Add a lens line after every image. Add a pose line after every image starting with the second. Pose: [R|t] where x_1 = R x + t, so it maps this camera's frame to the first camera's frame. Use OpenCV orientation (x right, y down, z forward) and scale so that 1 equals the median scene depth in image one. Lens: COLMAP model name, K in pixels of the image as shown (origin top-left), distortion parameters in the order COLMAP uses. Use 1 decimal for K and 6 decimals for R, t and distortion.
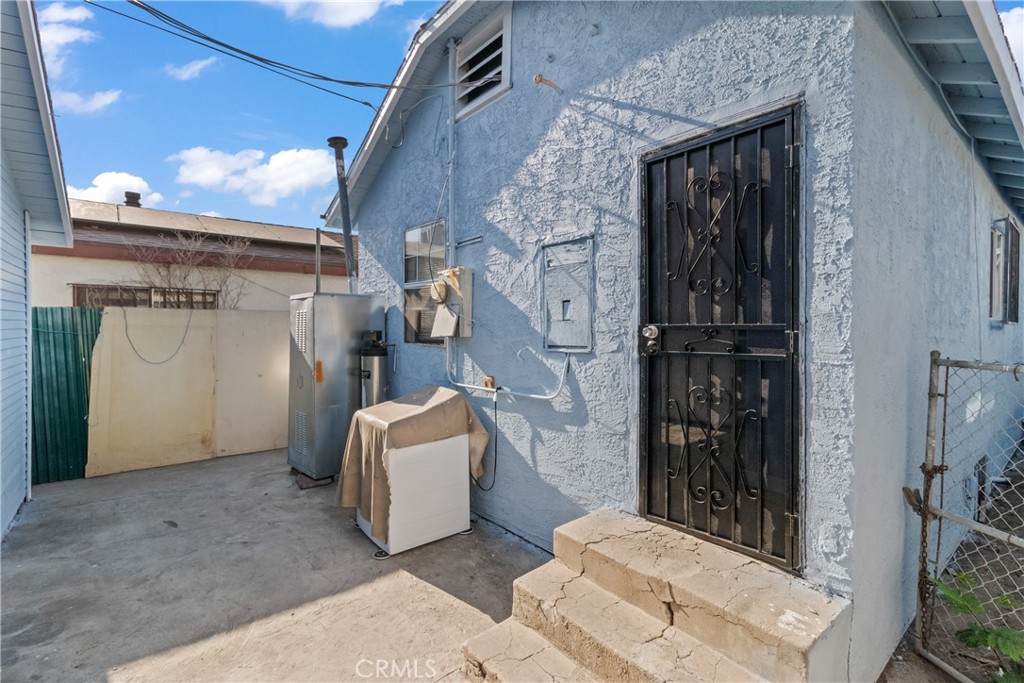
lens RADIAL K [[477.0, 0, 512.7], [0, 477.0, 335.1], [0, 0, 1]] dist [0.003192, 0.001243]
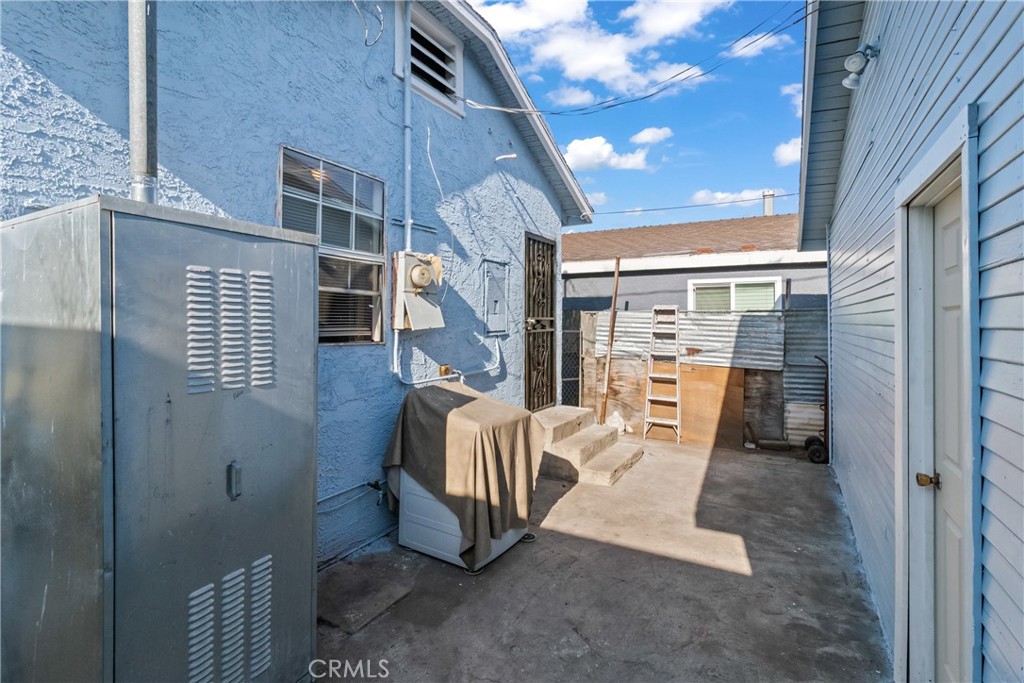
lens RADIAL K [[485.7, 0, 515.7], [0, 485.7, 322.7], [0, 0, 1]] dist [0.000676, 0.000162]
pose [[-0.368763, -0.005354, 0.929508, -1.283227], [0.015904, 0.999801, 0.012068, -0.020404], [-0.929387, 0.019234, -0.368605, 1.449493]]
